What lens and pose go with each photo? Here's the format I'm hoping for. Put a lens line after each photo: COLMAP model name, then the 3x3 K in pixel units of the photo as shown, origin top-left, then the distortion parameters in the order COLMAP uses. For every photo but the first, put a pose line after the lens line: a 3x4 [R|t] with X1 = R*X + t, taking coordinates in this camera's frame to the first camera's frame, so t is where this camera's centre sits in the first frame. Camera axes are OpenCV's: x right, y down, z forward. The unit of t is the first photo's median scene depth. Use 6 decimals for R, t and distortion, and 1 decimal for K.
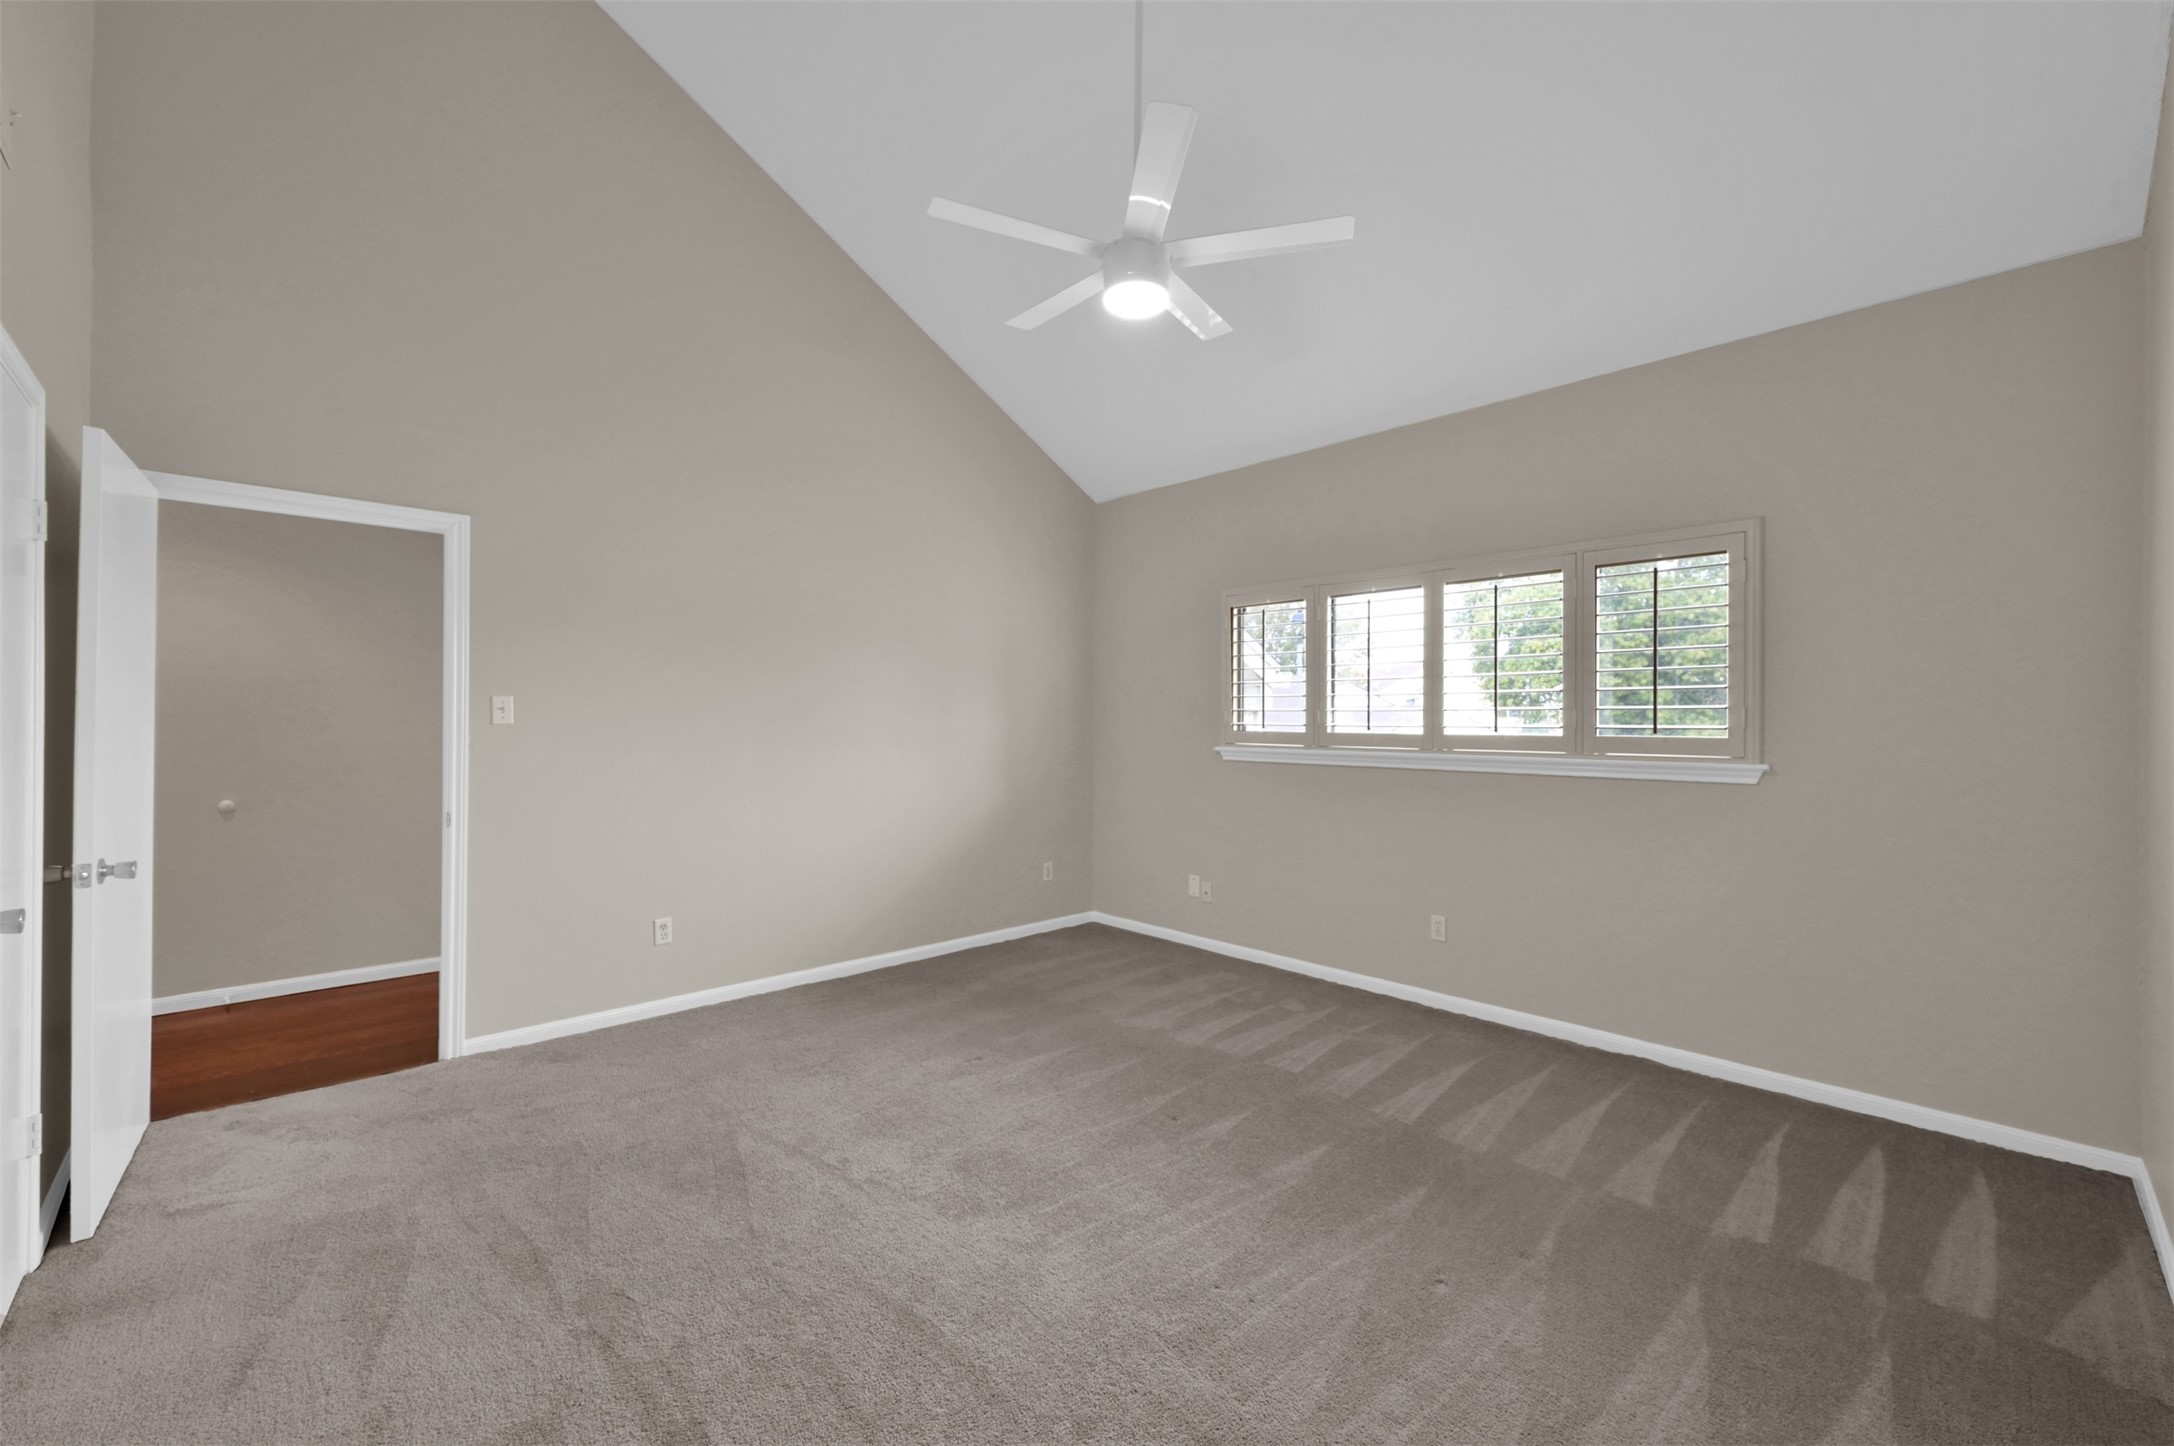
lens RADIAL K [[856.6, 0, 1083.1], [0, 856.6, 715.0], [0, 0, 1]] dist [0.000344, 0.000118]
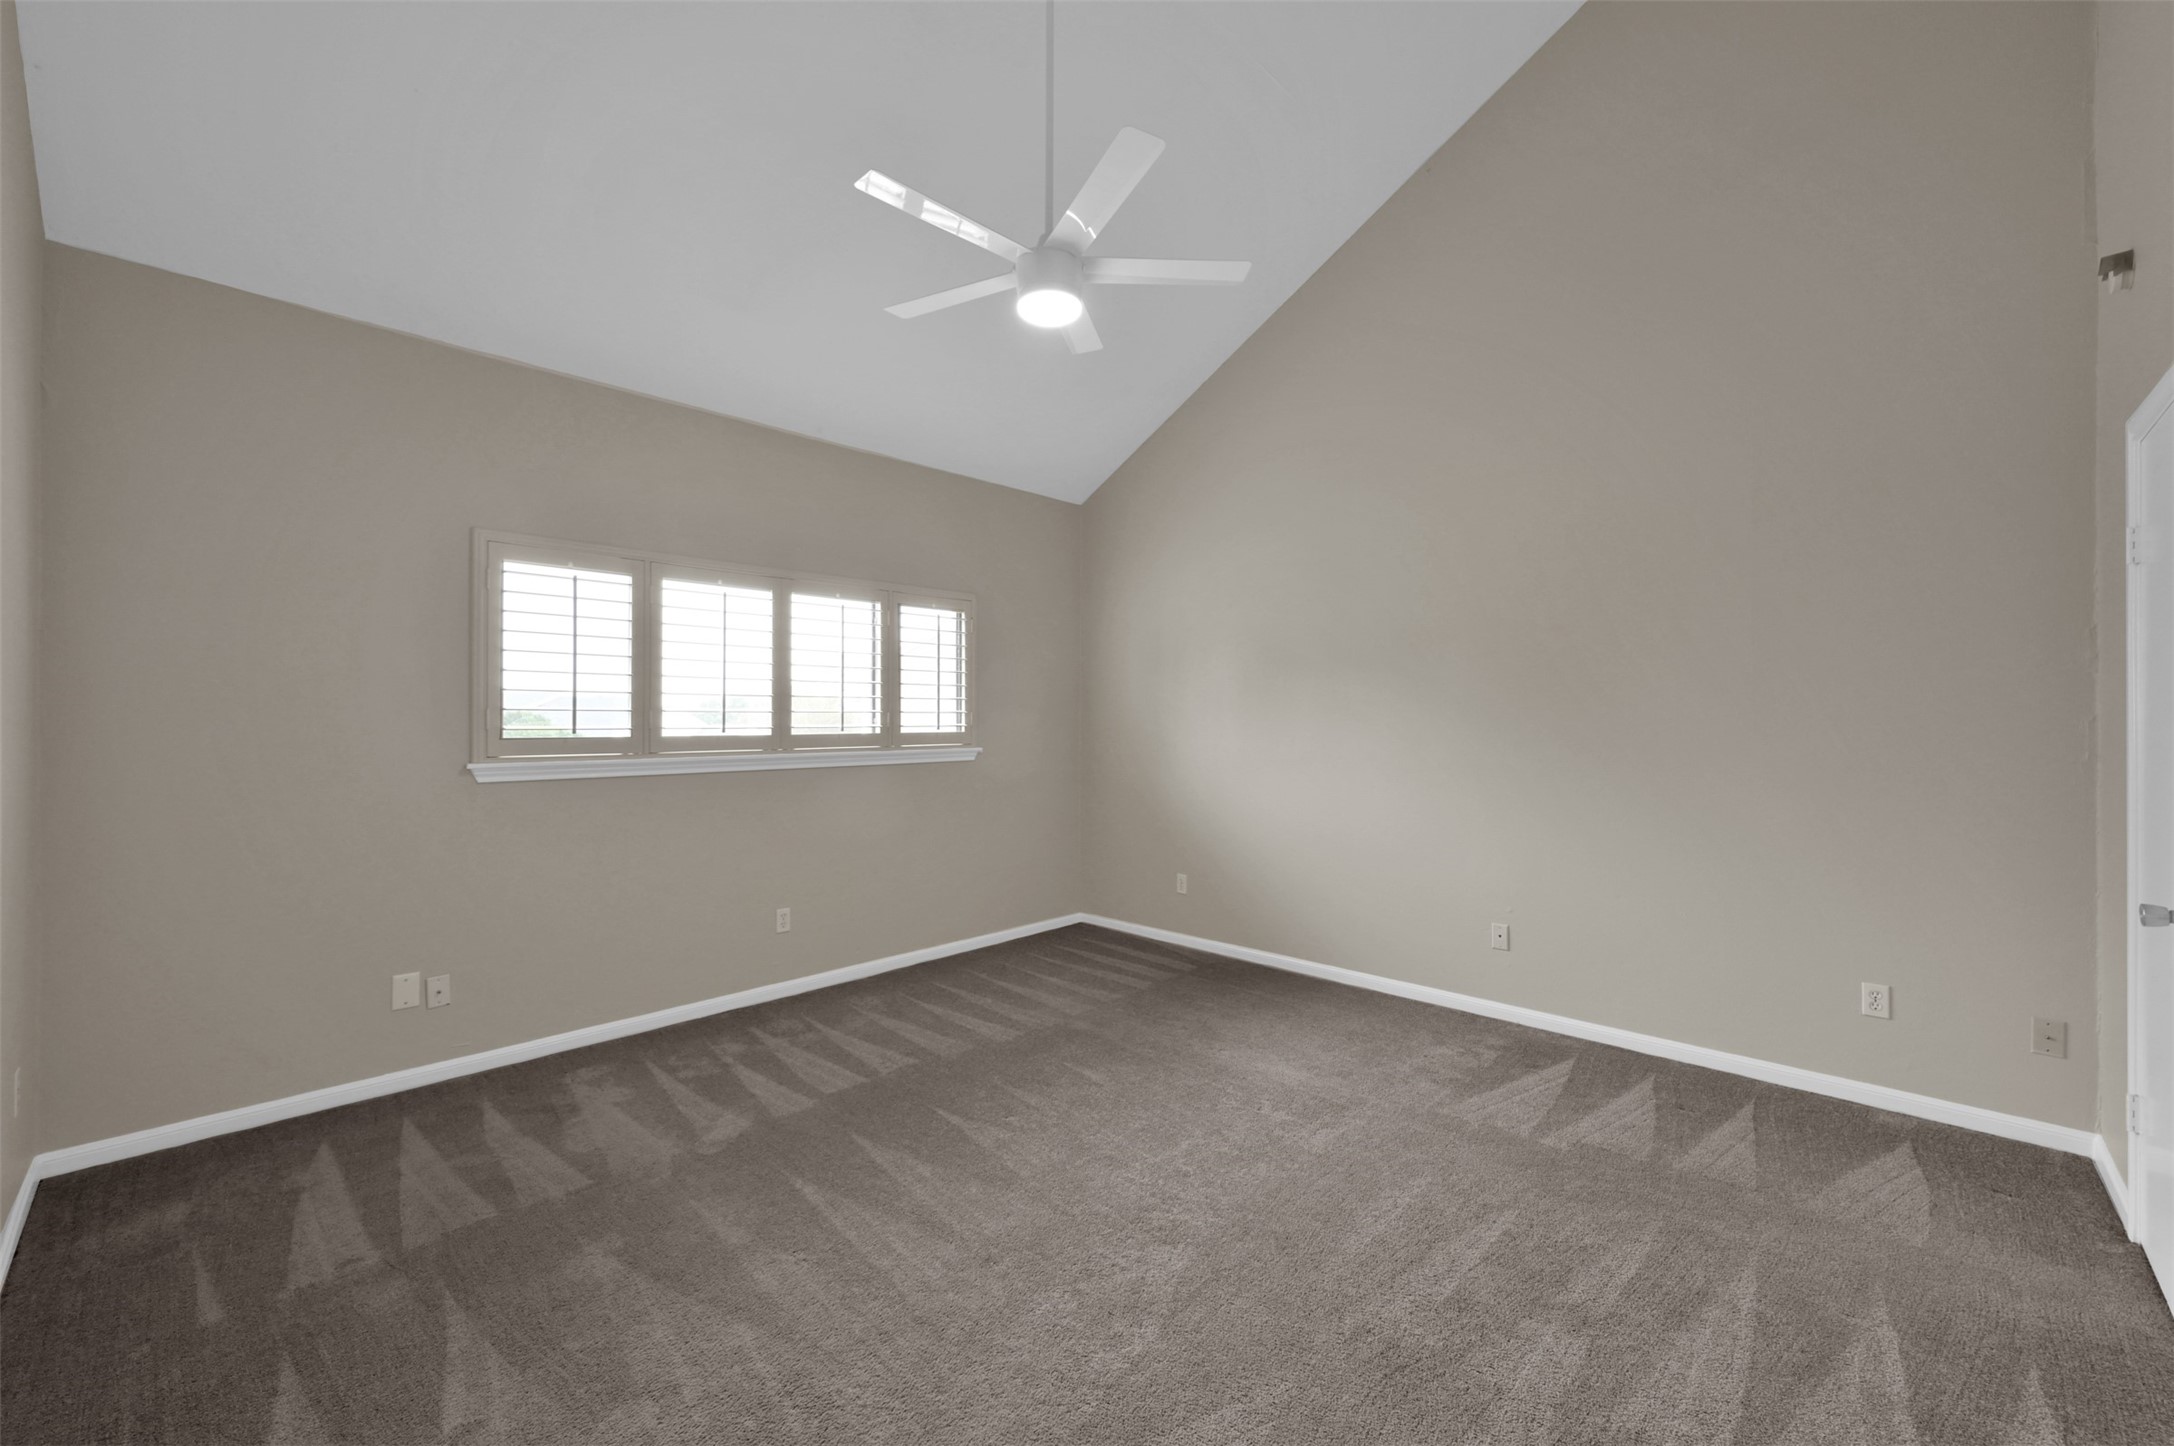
lens RADIAL K [[856.6, 0, 1083.1], [0, 856.6, 715.0], [0, 0, 1]] dist [0.000344, 0.000118]
pose [[-0.042057, 0.002801, 0.999111, -0.647423], [-0.002242, 0.999993, -0.002898, 0.000610], [-0.999113, -0.002362, -0.042051, 0.682527]]
